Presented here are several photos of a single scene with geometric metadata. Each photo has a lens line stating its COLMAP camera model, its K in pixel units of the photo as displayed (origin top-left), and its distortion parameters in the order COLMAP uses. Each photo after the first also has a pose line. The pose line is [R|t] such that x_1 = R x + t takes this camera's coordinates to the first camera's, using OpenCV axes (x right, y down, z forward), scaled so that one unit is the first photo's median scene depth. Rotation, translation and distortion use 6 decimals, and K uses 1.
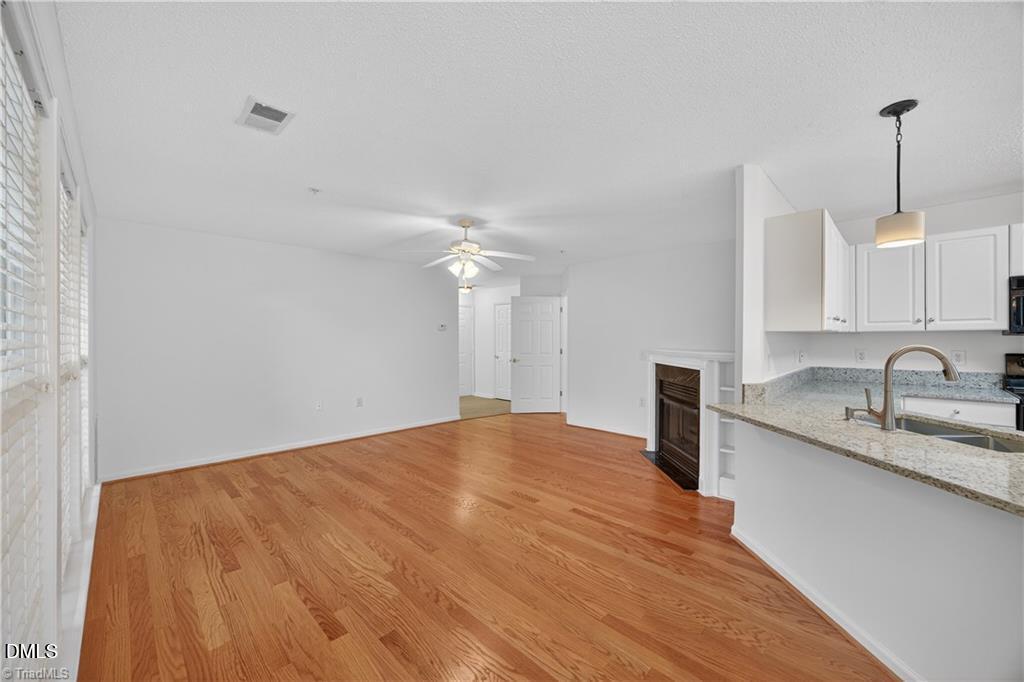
lens RADIAL K [[391.0, 0, 525.9], [0, 391.0, 341.5], [0, 0, 1]] dist [-0.002060, -0.000244]
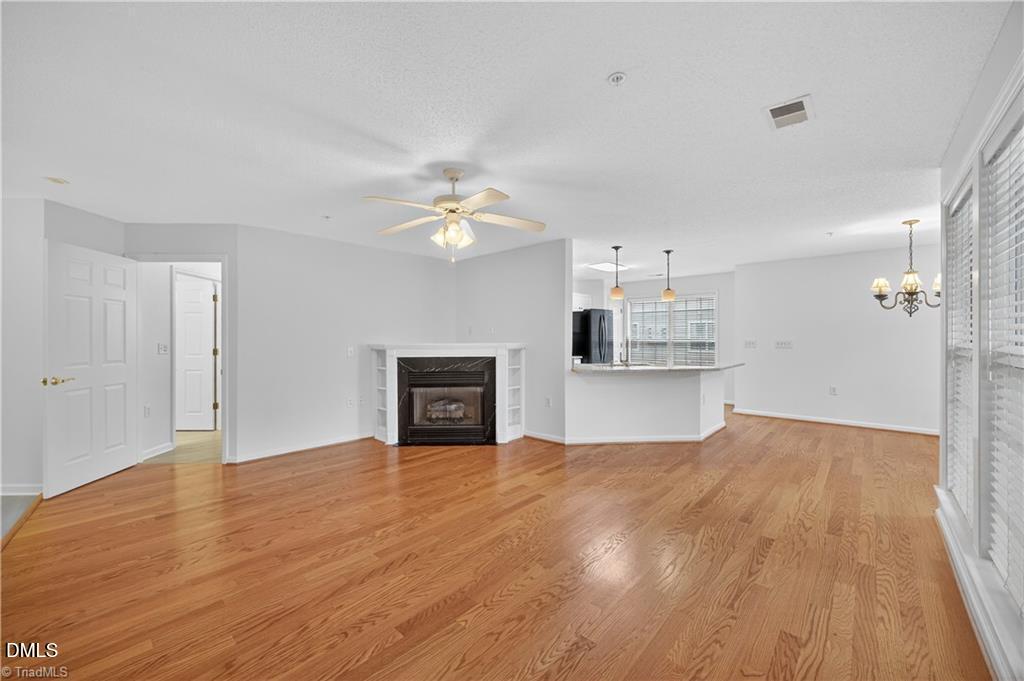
lens RADIAL K [[396.8, 0, 491.3], [0, 396.8, 340.1], [0, 0, 1]] dist [-0.019445, 0.000402]
pose [[0.000354, 0.004502, 0.999990, -1.072154], [0.010717, 0.999932, -0.004506, 0.025398], [-0.999943, 0.010718, 0.000306, 1.128667]]
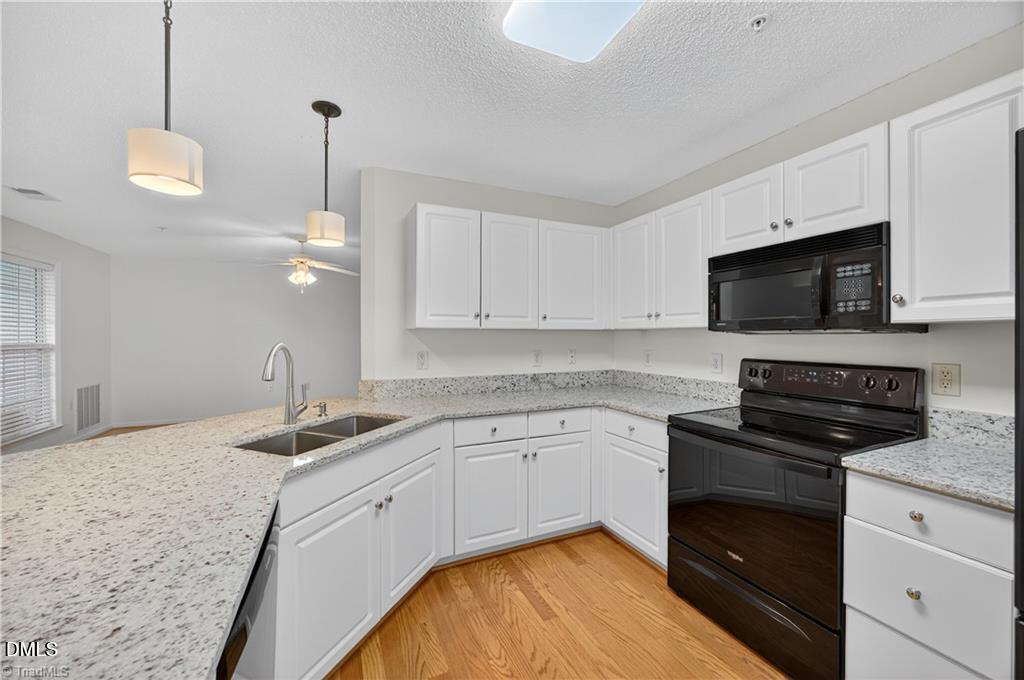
lens RADIAL K [[396.2, 0, 518.4], [0, 396.2, 336.0], [0, 0, 1]] dist [-0.002172, 0.000038]
pose [[0.930431, 0.006117, -0.366416, 1.086648], [-0.007992, 0.999962, -0.003600, -0.005569], [0.366380, 0.006278, 0.930444, 0.139710]]
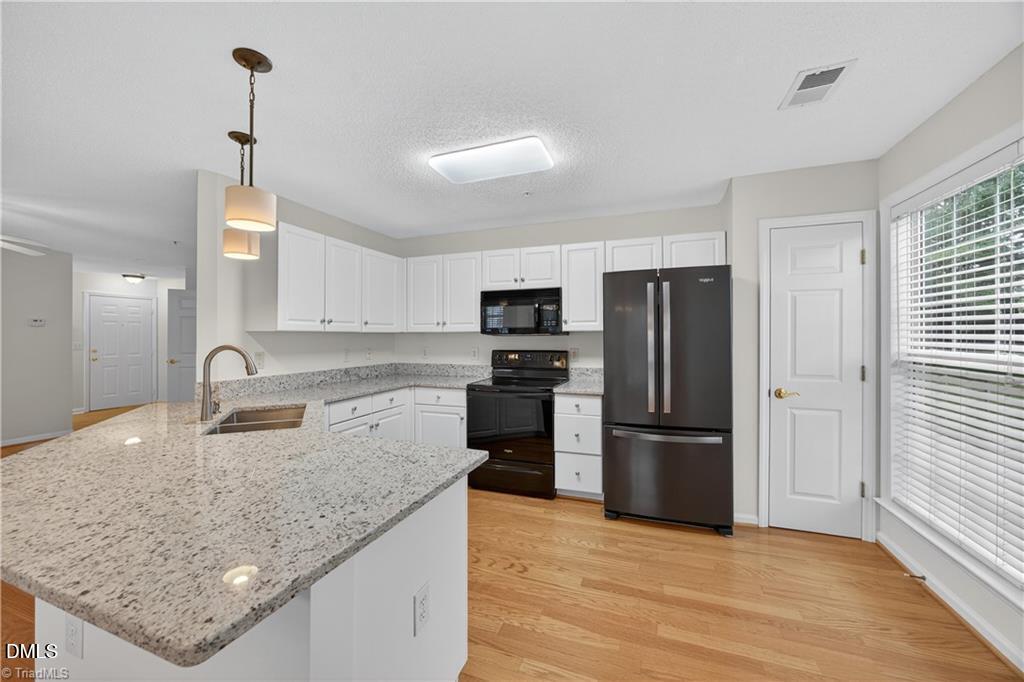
lens RADIAL K [[387.7, 0, 512.8], [0, 387.7, 337.1], [0, 0, 1]] dist [-0.029762, 0.000041]
pose [[0.917963, 0.002411, 0.396658, 0.764187], [0.000110, 0.999980, -0.006332, -0.003326], [-0.396665, 0.005856, 0.917945, -0.203111]]
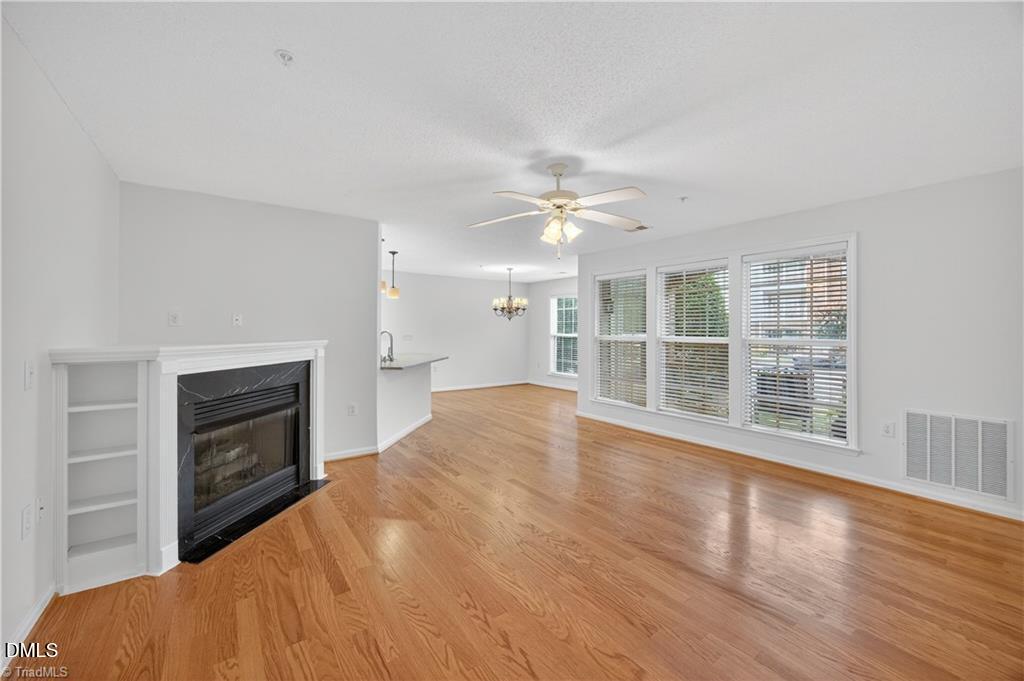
lens RADIAL K [[396.2, 0, 518.4], [0, 396.2, 336.5], [0, 0, 1]] dist [-0.002172, 0.000038]
pose [[-0.985468, -0.002725, 0.169840, -0.249644], [0.000872, 0.999777, 0.021100, -0.003061], [-0.169860, 0.020941, -0.985246, 2.095181]]
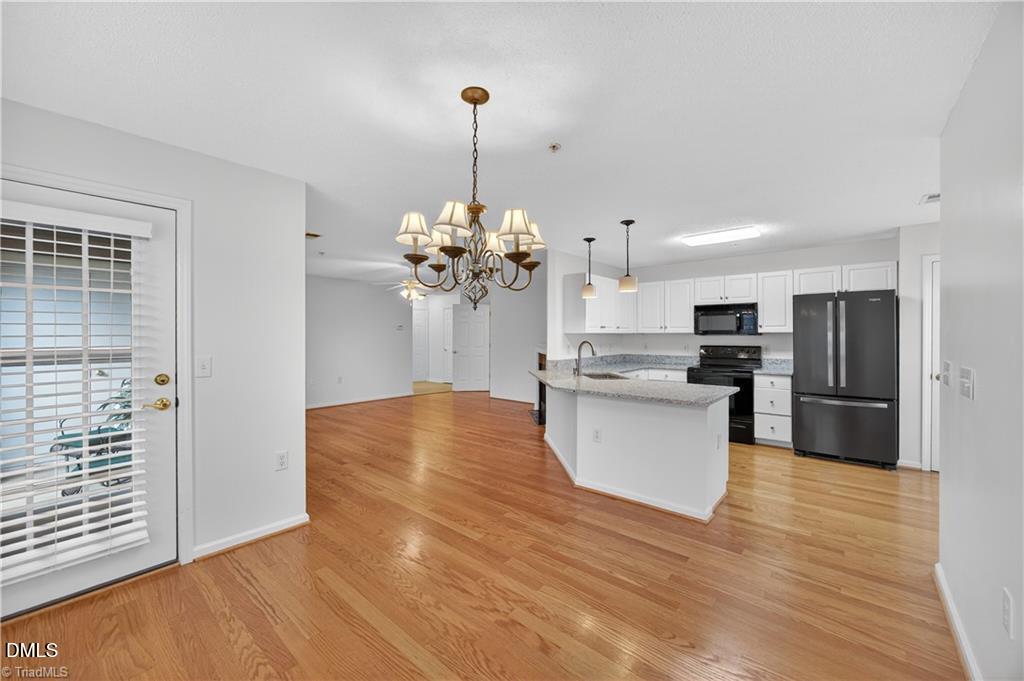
lens RADIAL K [[396.2, 0, 518.4], [0, 396.2, 336.5], [0, 0, 1]] dist [-0.002172, 0.000038]
pose [[0.998289, 0.001632, 0.058452, 0.241320], [-0.001524, 0.999997, -0.001897, -0.006493], [-0.058455, 0.001805, 0.998288, -0.827172]]
